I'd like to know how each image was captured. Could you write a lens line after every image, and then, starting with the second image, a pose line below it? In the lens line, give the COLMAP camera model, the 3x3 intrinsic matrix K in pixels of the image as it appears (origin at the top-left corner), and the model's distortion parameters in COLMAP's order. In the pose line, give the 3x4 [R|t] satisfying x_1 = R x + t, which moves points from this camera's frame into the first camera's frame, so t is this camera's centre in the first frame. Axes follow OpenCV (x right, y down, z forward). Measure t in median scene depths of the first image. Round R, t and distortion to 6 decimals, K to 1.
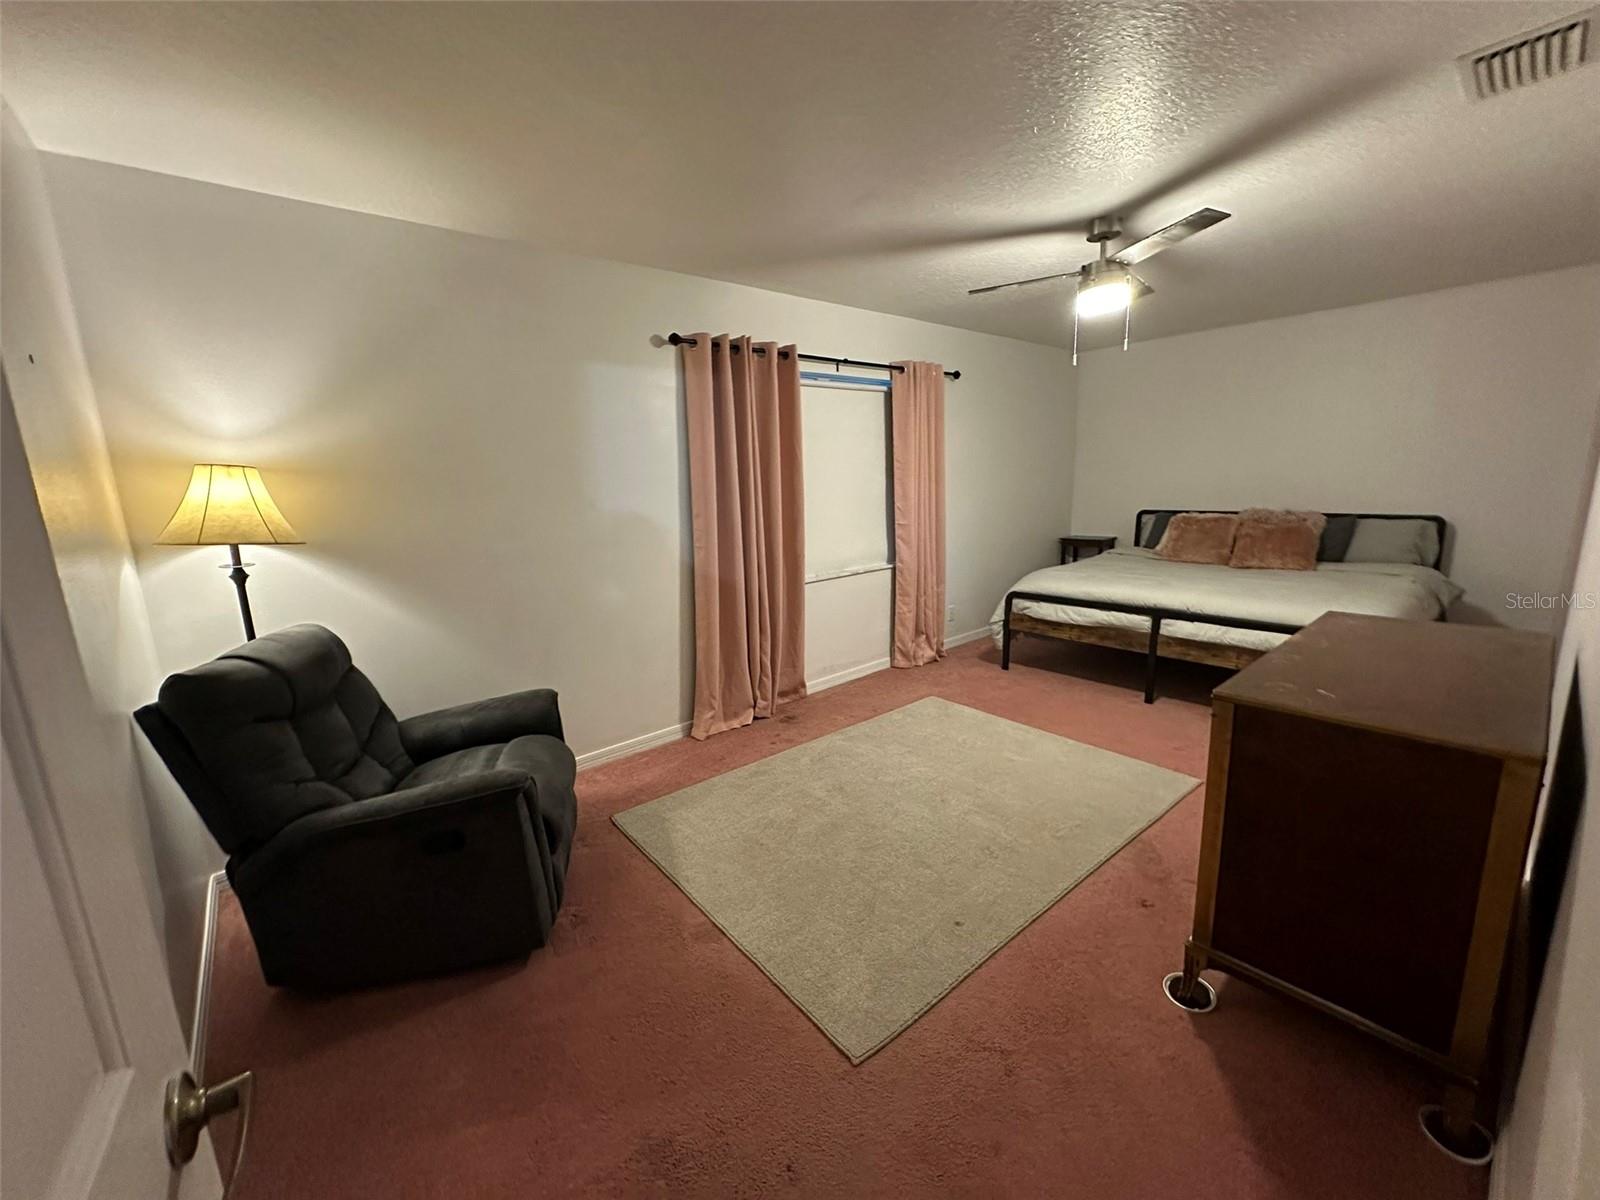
lens RADIAL K [[629.9, 0, 803.7], [0, 629.9, 596.2], [0, 0, 1]] dist [0.002688, -0.001233]
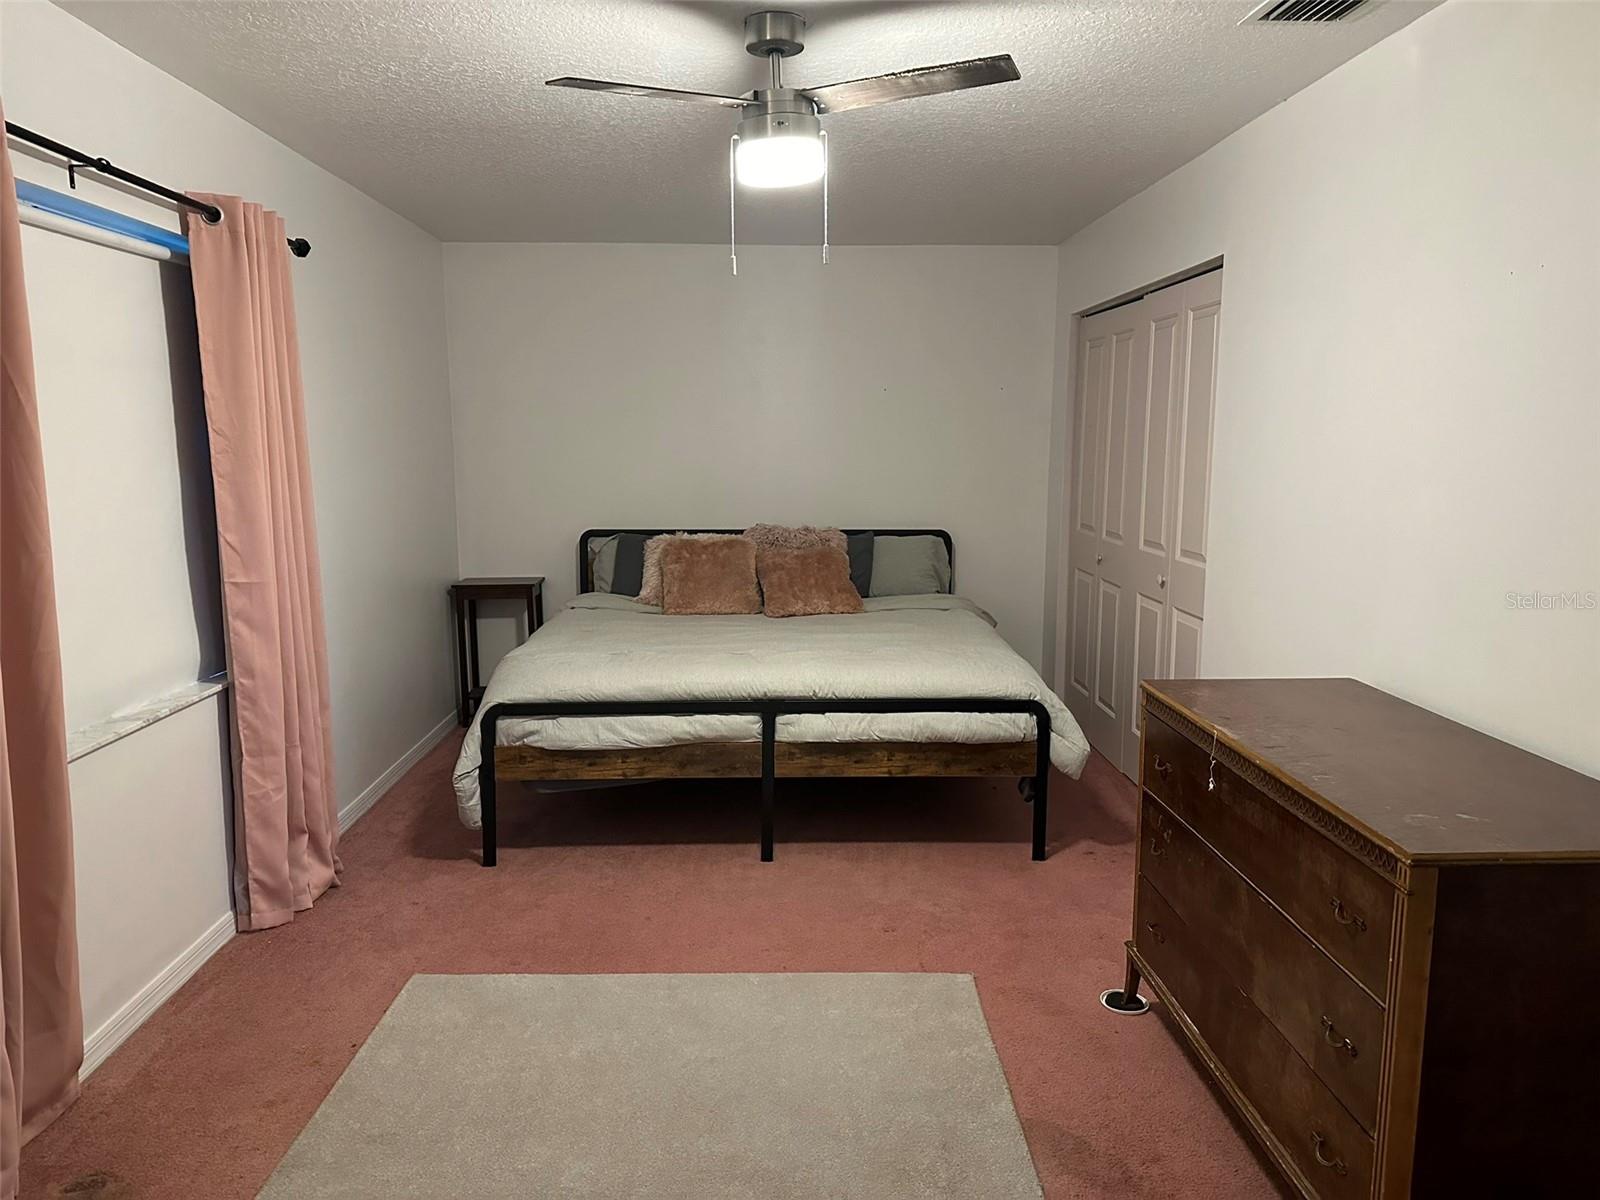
lens RADIAL K [[1100.7, 0, 802.2], [0, 1100.7, 602.9], [0, 0, 1]] dist [0.039882, -0.037428]
pose [[0.628682, -0.080095, 0.773527, -0.274399], [0.127981, 0.991776, -0.001323, -0.083277], [-0.767059, 0.099829, 0.633762, 0.394016]]
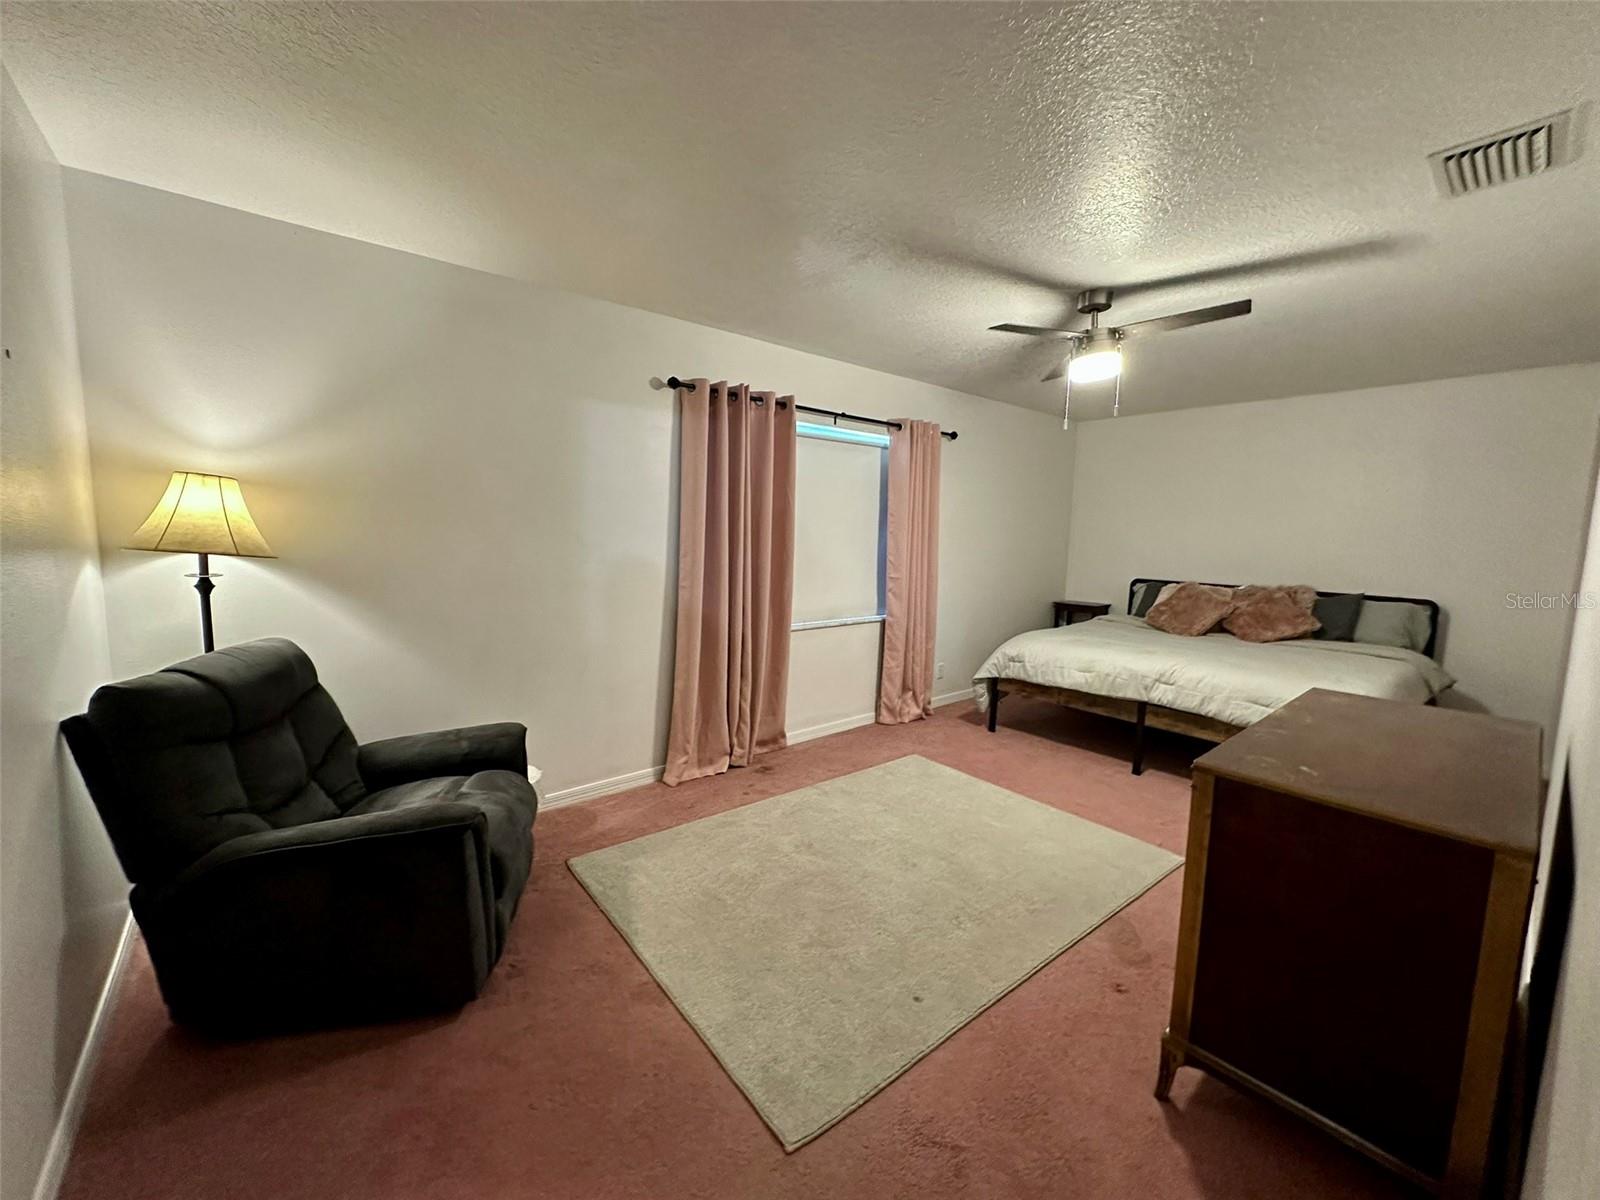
lens RADIAL K [[629.9, 0, 803.9], [0, 629.9, 597.8], [0, 0, 1]] dist [0.002688, -0.001233]
pose [[0.998337, 0.057627, -0.001575, 0.028084], [-0.057566, 0.995092, -0.080483, 0.008150], [-0.003070, 0.080439, 0.996755, 0.013259]]
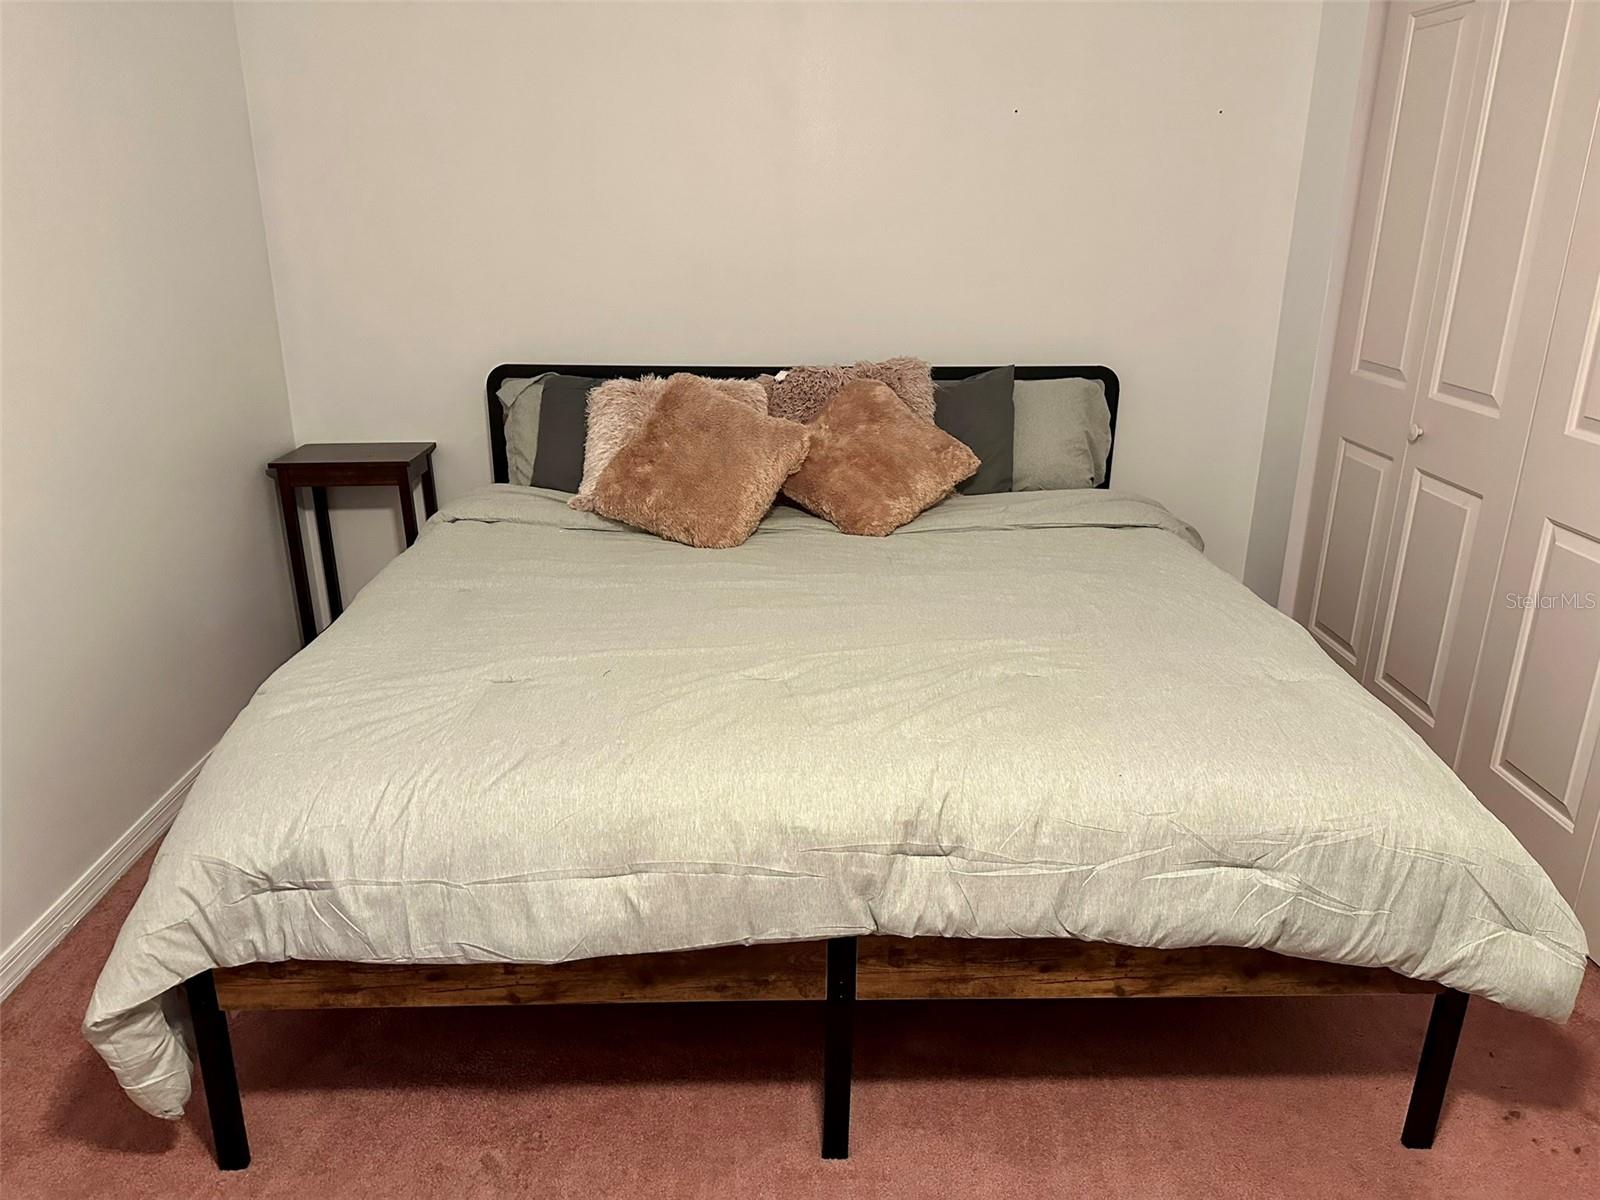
lens RADIAL K [[1100.7, 0, 789.3], [0, 1100.7, 612.2], [0, 0, 1]] dist [0.039882, -0.037428]
pose [[0.634050, -0.228256, 0.738837, 0.308778], [0.127844, 0.973237, 0.190959, -0.198240], [-0.762651, -0.026622, 0.646262, 0.938021]]
